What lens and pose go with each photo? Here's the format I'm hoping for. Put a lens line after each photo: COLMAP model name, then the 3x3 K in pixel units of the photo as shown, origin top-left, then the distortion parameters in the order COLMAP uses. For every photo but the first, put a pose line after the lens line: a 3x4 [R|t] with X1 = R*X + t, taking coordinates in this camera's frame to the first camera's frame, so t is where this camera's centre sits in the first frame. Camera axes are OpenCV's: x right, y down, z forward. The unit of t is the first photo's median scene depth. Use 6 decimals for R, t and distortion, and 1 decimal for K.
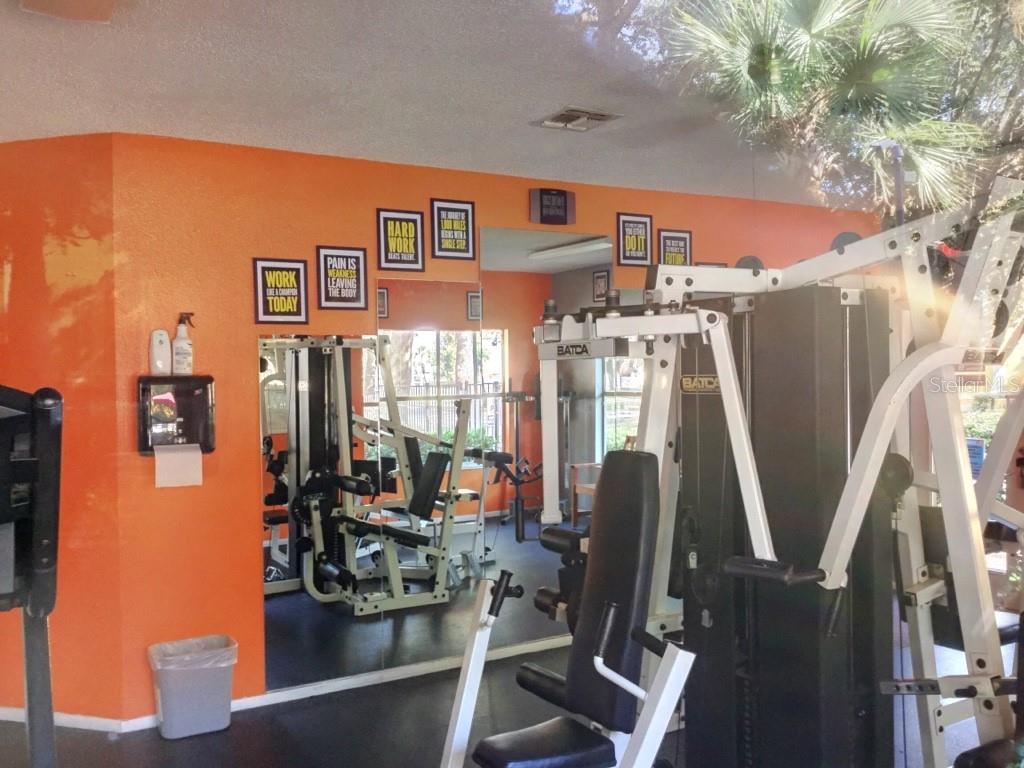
lens RADIAL K [[912.6, 0, 512.7], [0, 912.6, 381.9], [0, 0, 1]] dist [0.079705, -0.157749]
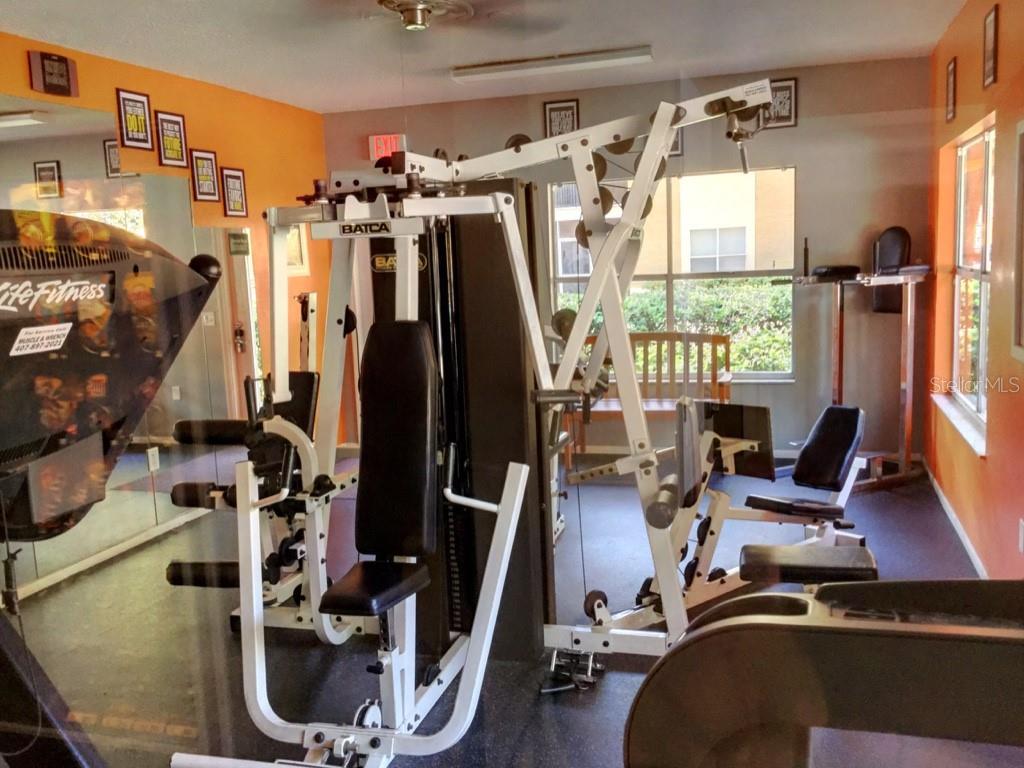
lens RADIAL K [[912.6, 0, 514.6], [0, 912.6, 385.8], [0, 0, 1]] dist [0.079705, -0.157749]
pose [[0.751119, -0.108170, 0.651244, -0.234477], [0.033560, 0.991466, 0.125973, 0.008561], [-0.659313, -0.072765, 0.748339, 0.025798]]
